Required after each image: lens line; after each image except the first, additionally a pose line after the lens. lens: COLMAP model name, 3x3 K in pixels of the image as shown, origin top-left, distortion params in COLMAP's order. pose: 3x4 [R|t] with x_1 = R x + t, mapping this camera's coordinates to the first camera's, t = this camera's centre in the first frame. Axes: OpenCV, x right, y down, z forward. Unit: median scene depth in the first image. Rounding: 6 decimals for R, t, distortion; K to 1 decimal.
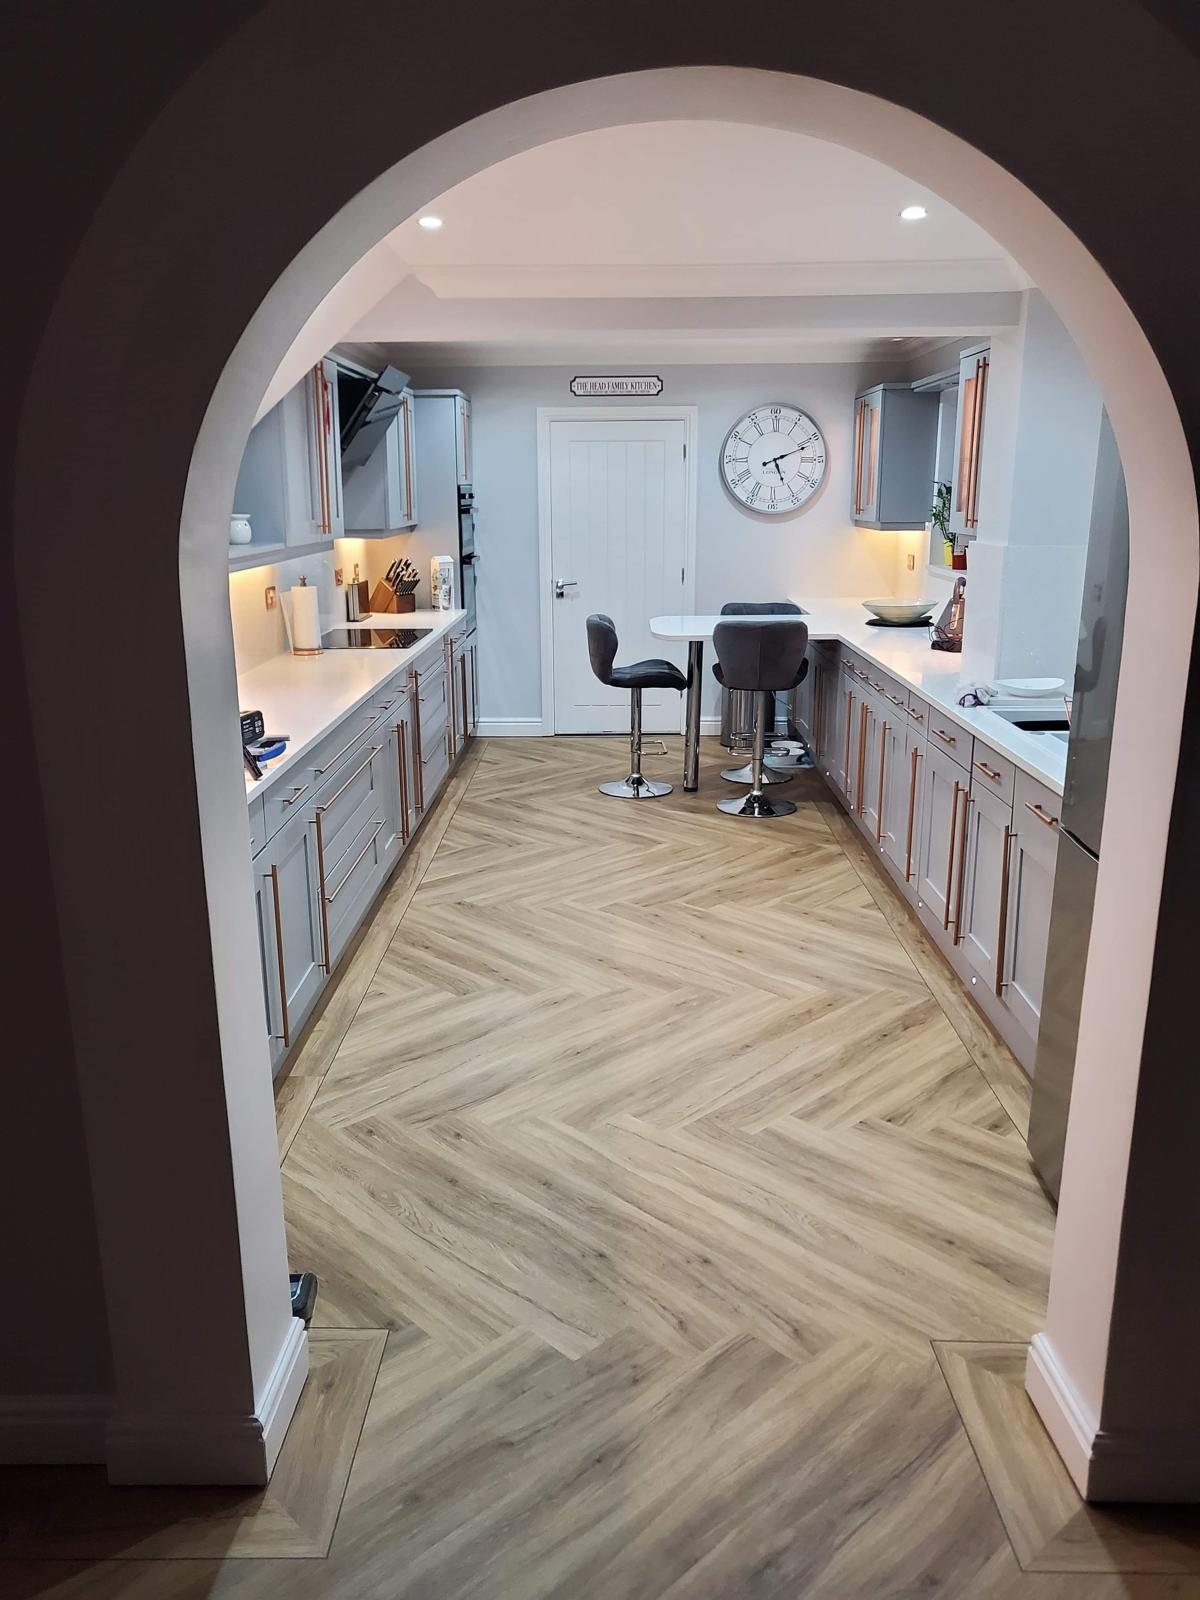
lens RADIAL K [[1209.5, 0, 595.7], [0, 1209.5, 803.3], [0, 0, 1]] dist [0.008714, 0.000226]
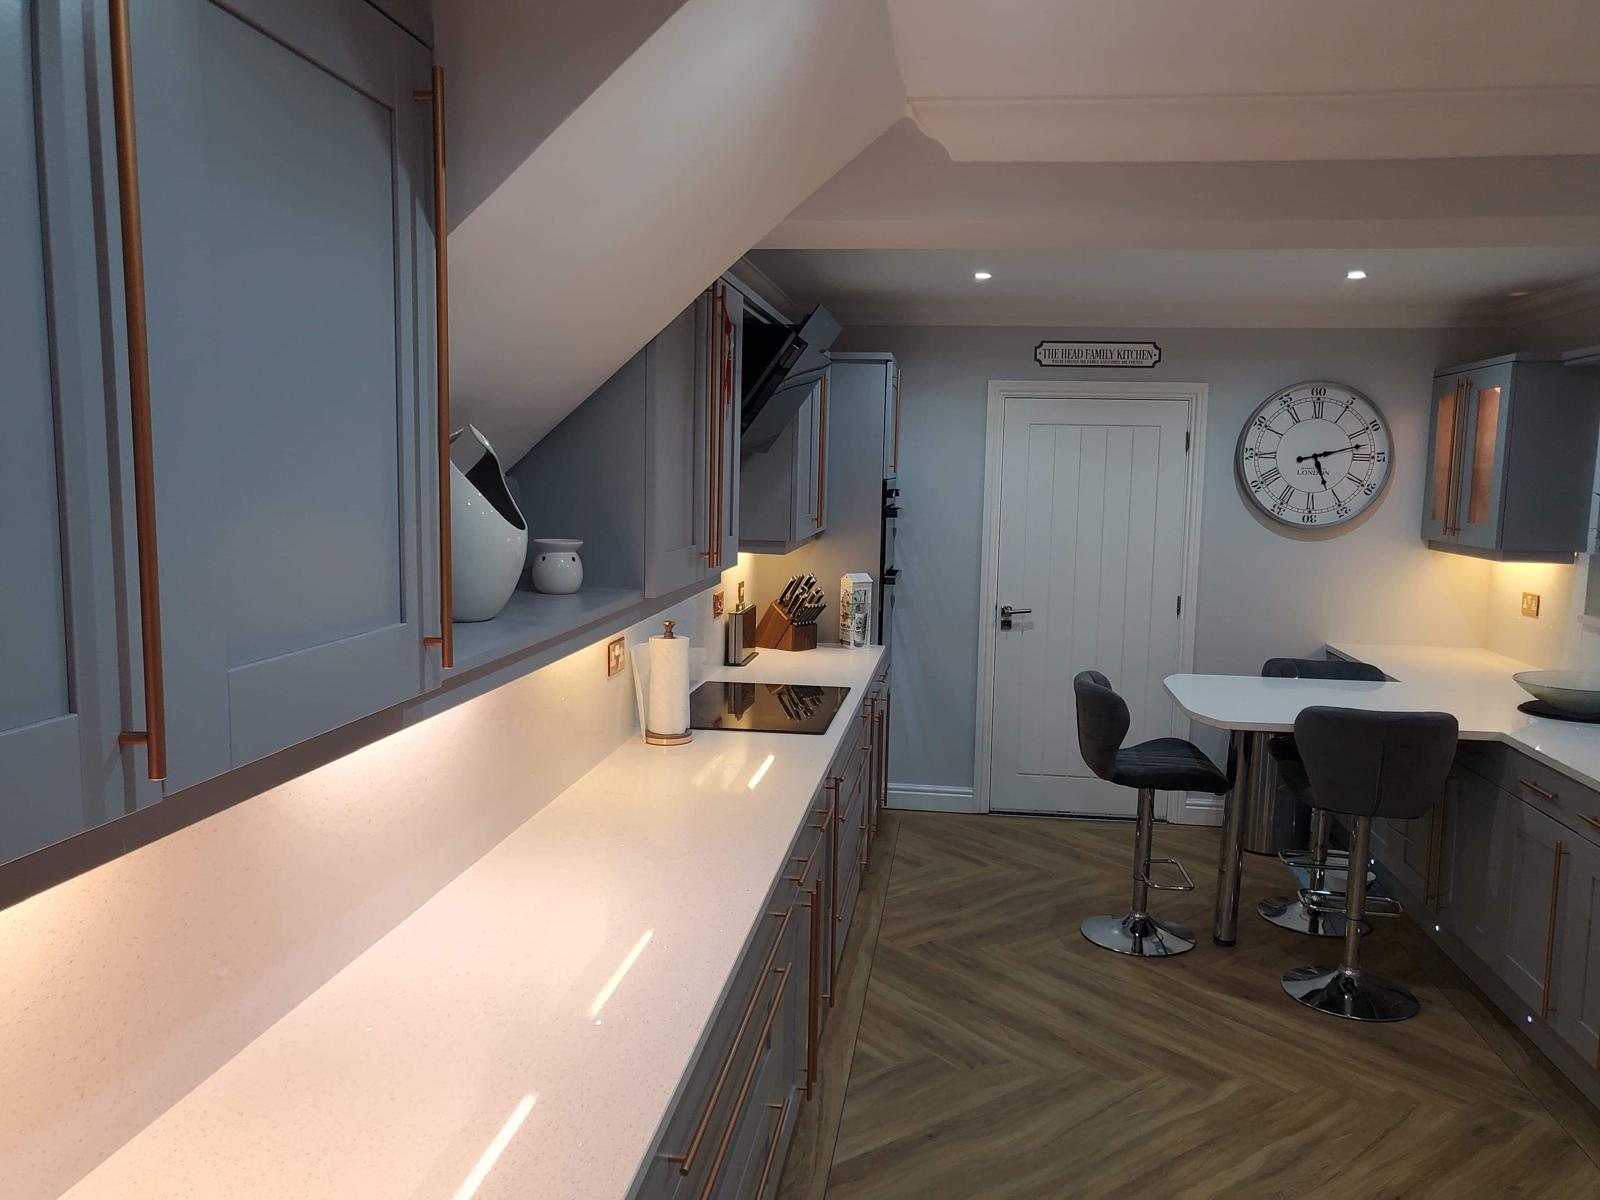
lens RADIAL K [[1209.5, 0, 816.1], [0, 1209.5, 607.7], [0, 0, 1]] dist [0.008714, 0.000226]
pose [[0.993308, 0.038503, -0.108886, -0.091992], [-0.053411, 0.989061, -0.137499, -0.106377], [0.102401, 0.142394, 0.984499, 0.365684]]
